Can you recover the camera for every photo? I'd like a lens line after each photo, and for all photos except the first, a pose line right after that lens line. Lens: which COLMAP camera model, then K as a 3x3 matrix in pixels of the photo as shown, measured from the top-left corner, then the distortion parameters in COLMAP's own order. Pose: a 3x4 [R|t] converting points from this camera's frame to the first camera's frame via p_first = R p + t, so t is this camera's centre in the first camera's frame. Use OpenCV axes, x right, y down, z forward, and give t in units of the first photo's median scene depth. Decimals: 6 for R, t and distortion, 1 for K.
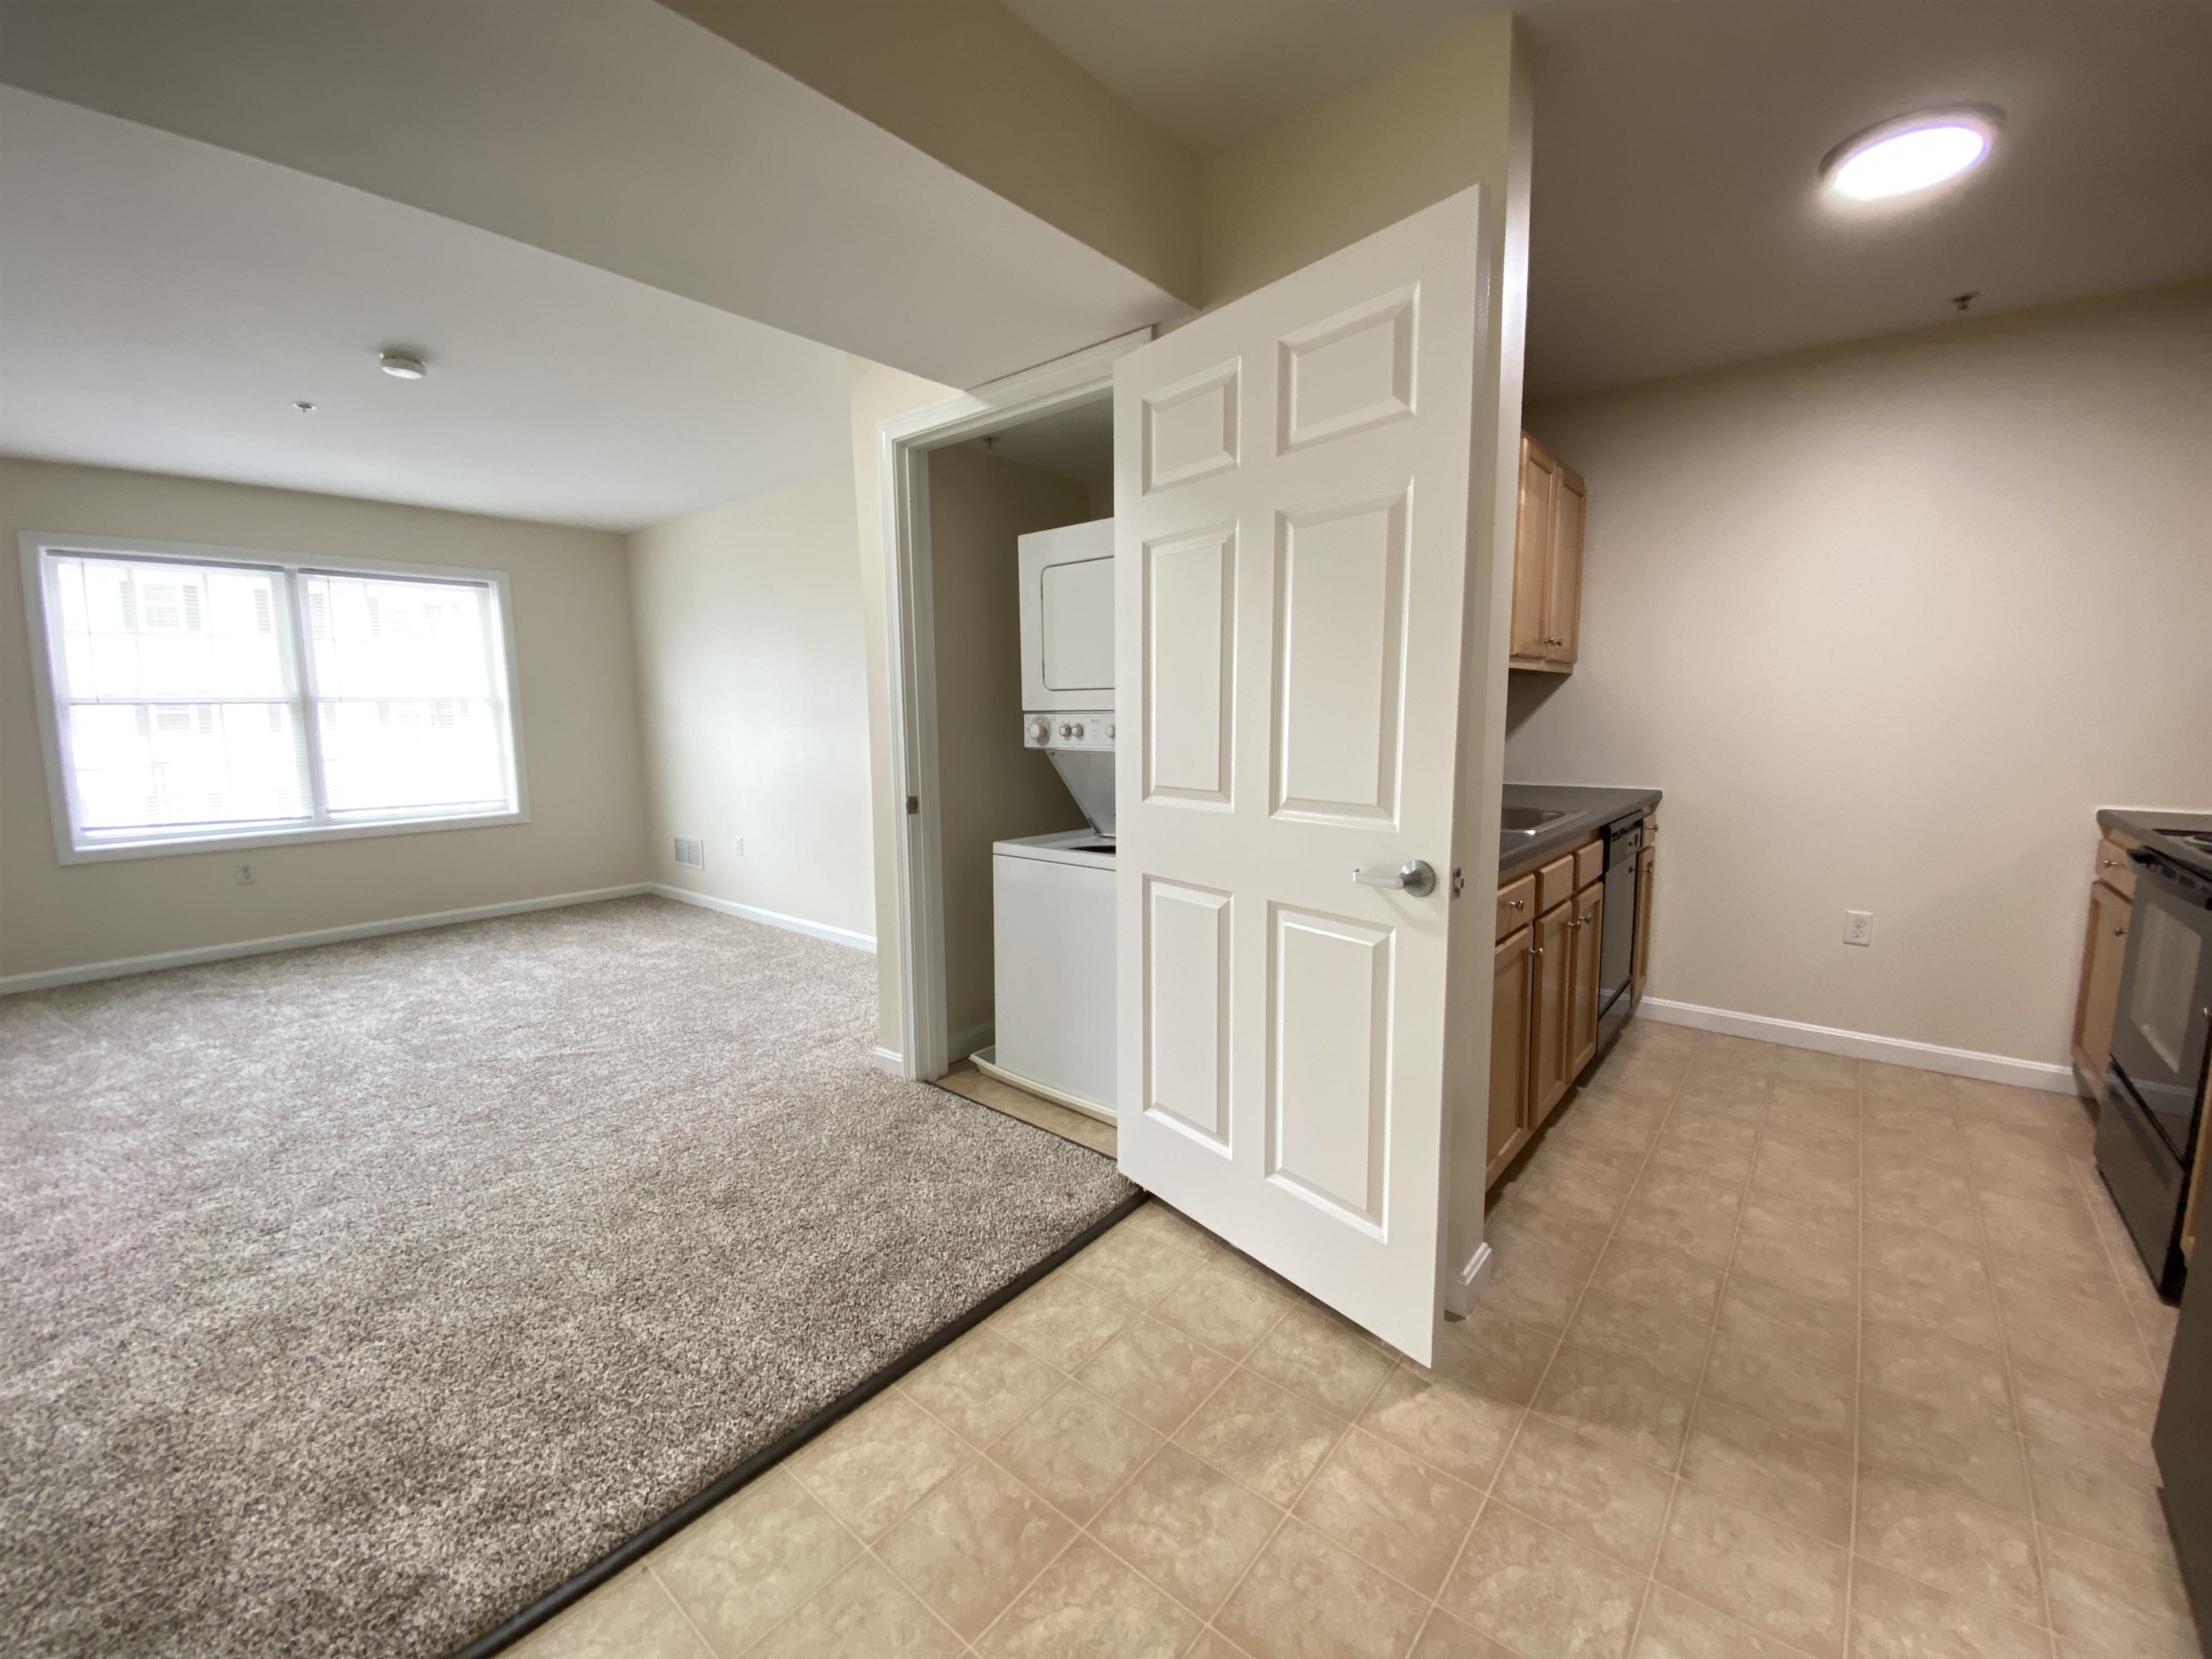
lens RADIAL K [[903.3, 0, 1096.3], [0, 903.3, 828.4], [0, 0, 1]] dist [0.020135, -0.021913]
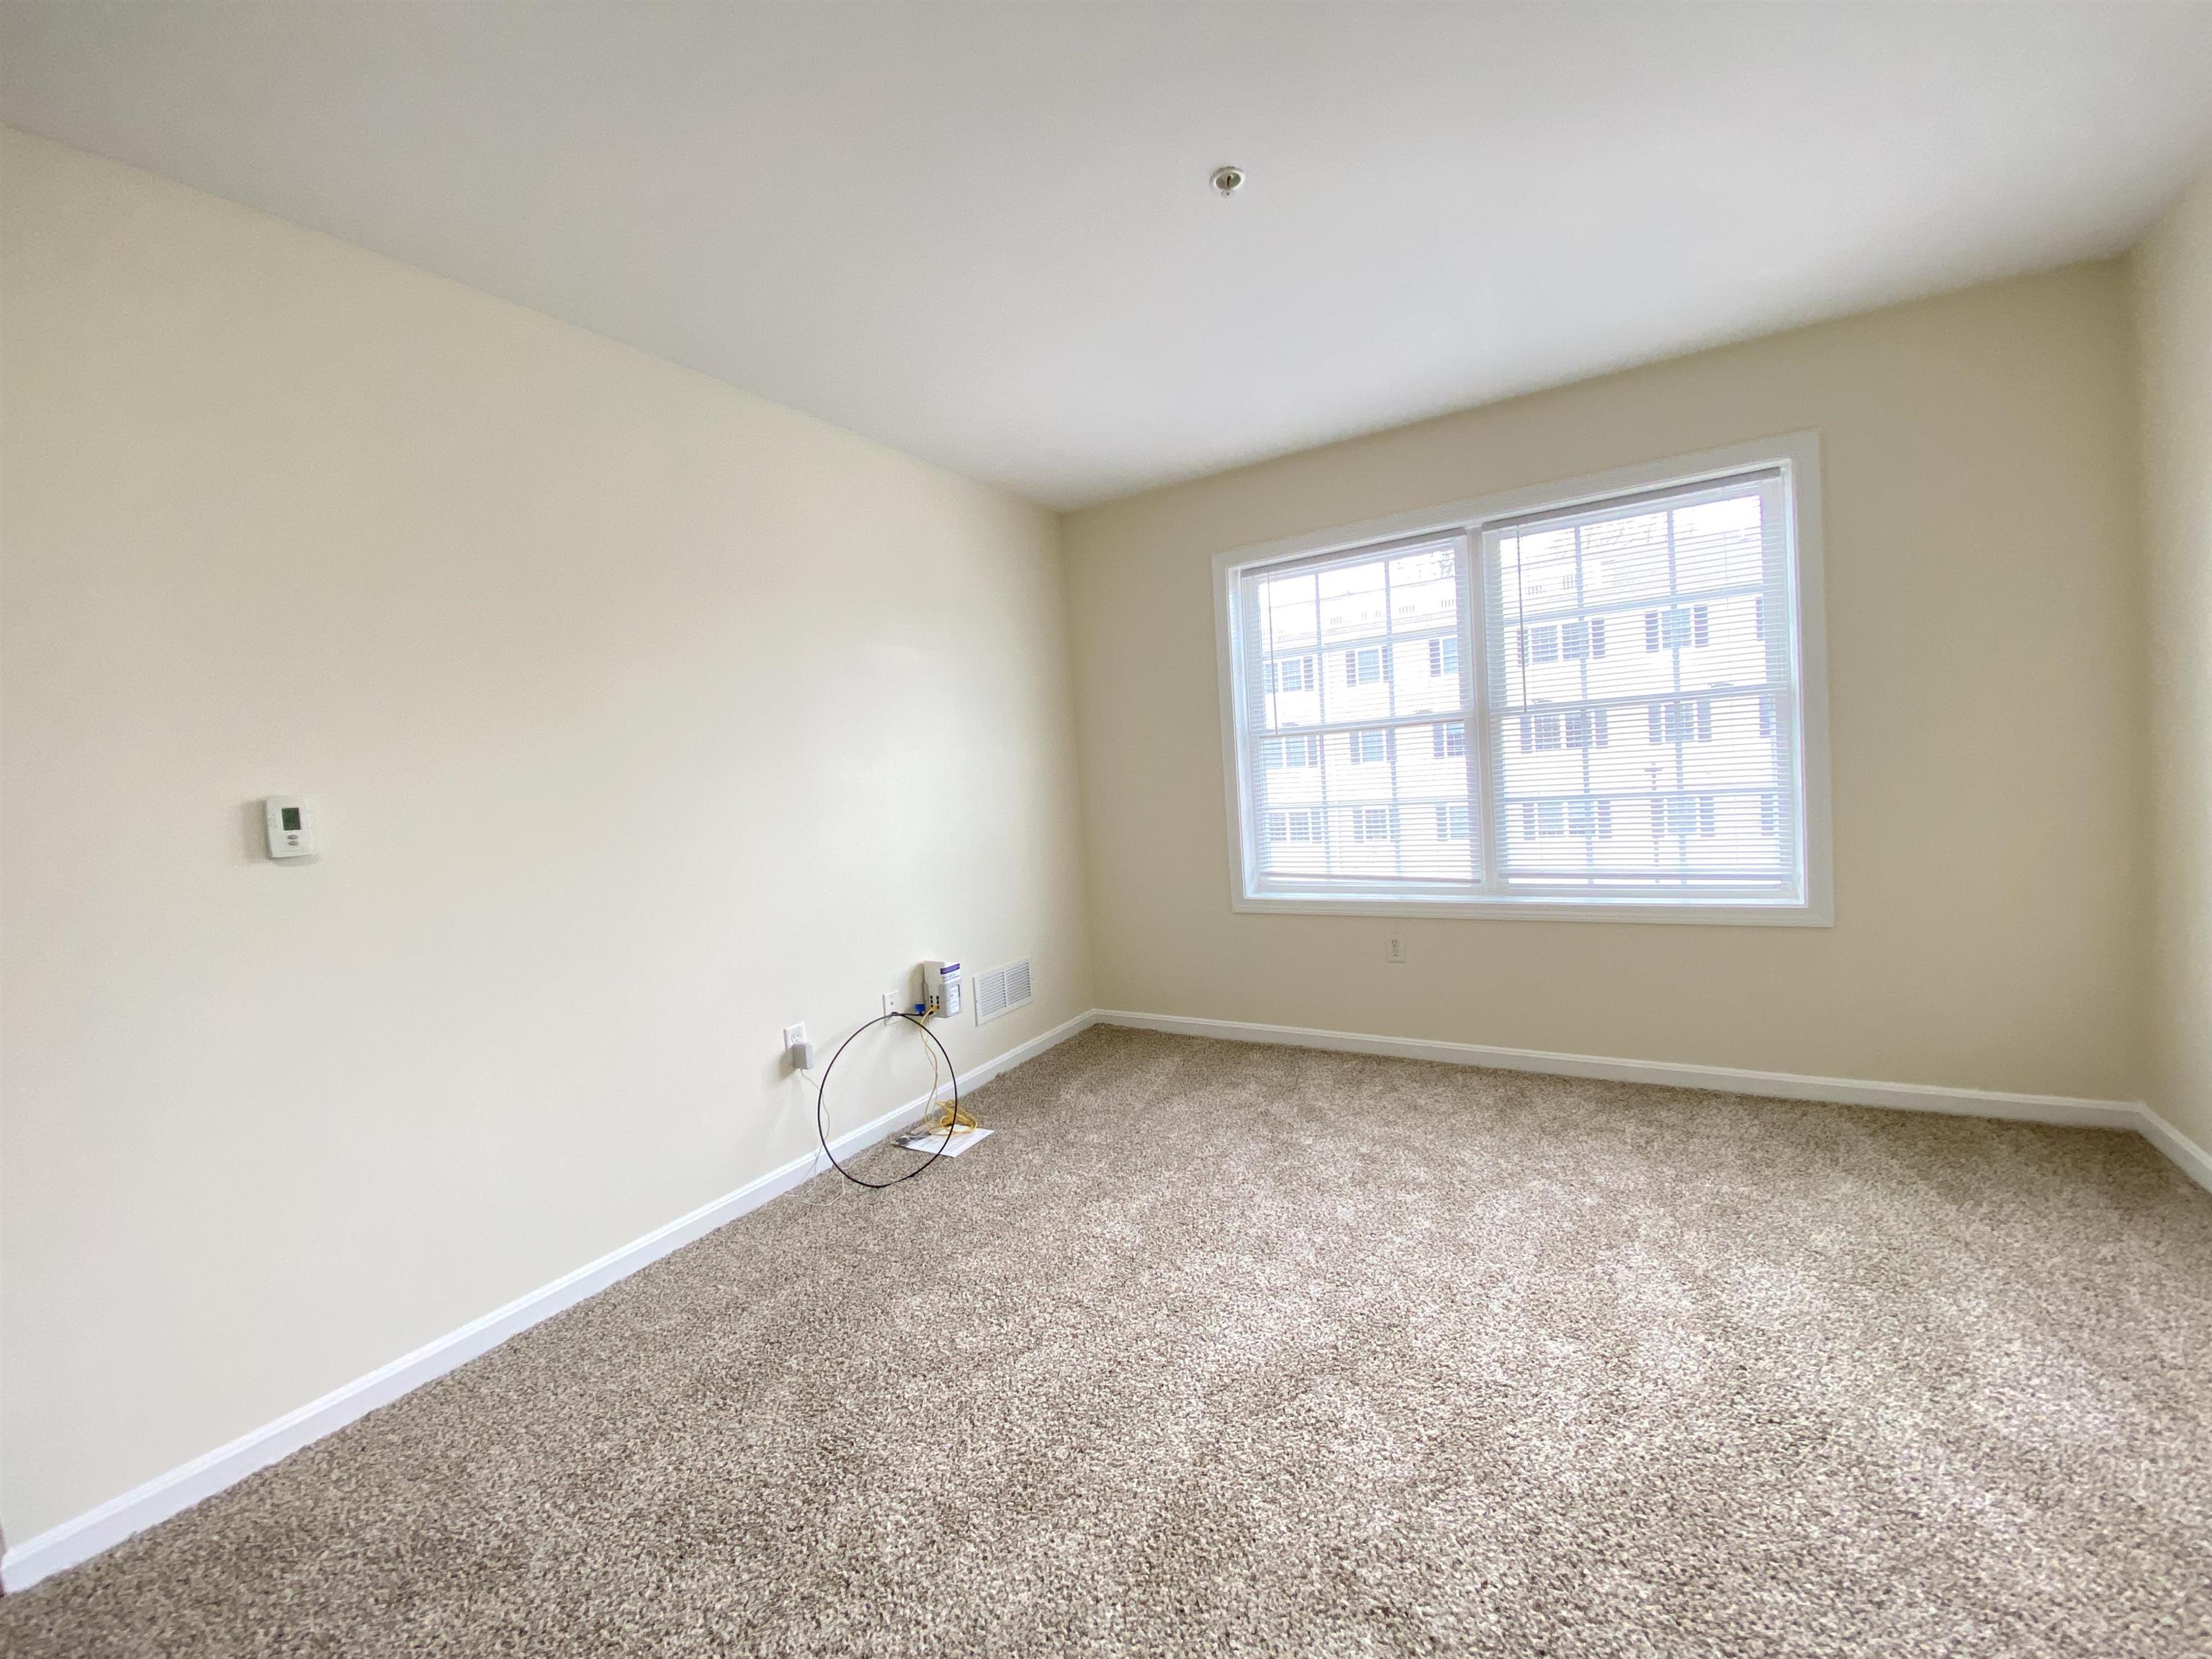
lens RADIAL K [[853.7, 0, 1125.3], [0, 853.7, 829.4], [0, 0, 1]] dist [-0.015462, 0.000037]
pose [[0.154714, 0.070365, -0.985450, -0.315053], [-0.058494, 0.996363, 0.061961, -0.093853], [0.986226, 0.048057, 0.158267, 0.751389]]
